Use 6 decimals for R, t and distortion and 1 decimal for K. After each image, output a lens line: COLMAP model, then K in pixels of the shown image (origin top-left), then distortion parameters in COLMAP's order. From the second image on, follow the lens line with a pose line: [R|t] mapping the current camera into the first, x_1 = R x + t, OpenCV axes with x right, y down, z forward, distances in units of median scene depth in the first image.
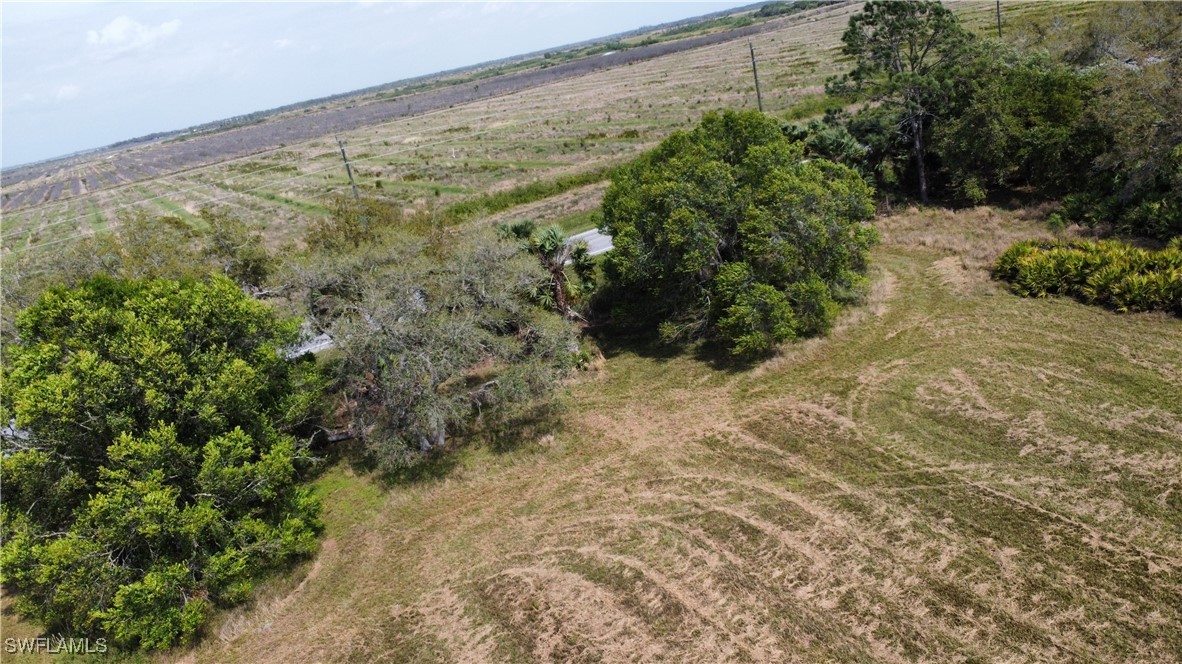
lens RADIAL K [[883.7, 0, 588.3], [0, 883.7, 327.3], [0, 0, 1]] dist [-0.003188, -0.001328]
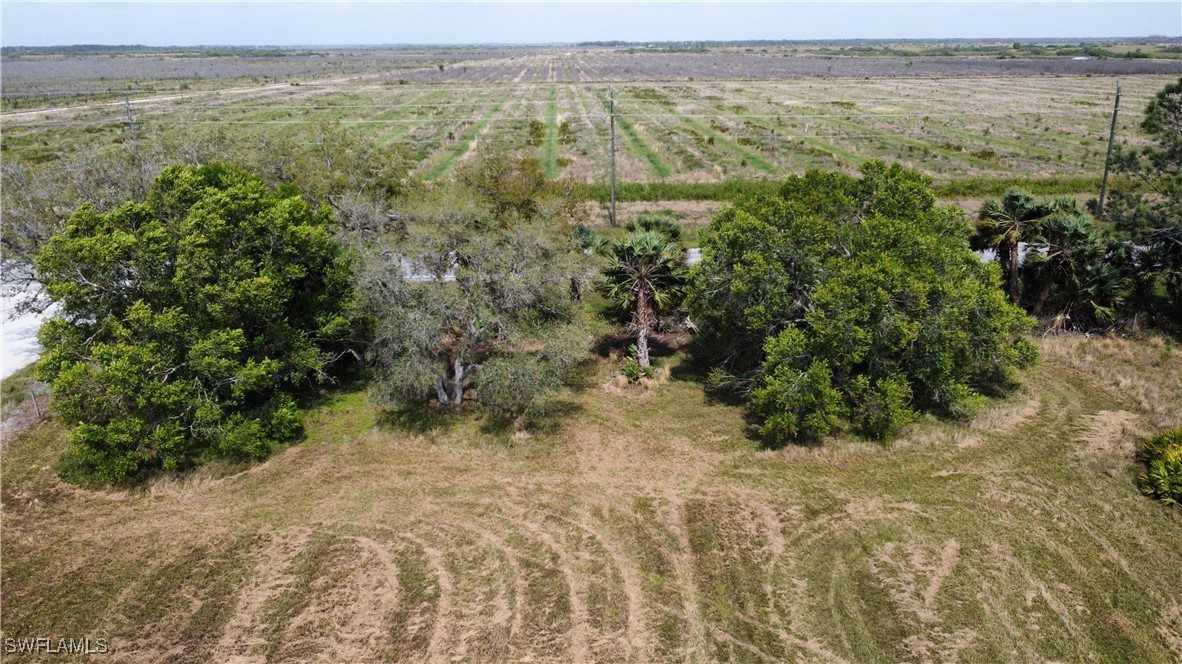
lens RADIAL K [[883.7, 0, 590.4], [0, 883.7, 337.6], [0, 0, 1]] dist [-0.003188, -0.001328]
pose [[0.868606, 0.328387, -0.371059, 0.279748], [-0.305170, 0.944512, 0.121524, -0.097154], [0.390377, 0.007680, 0.920623, 0.090535]]
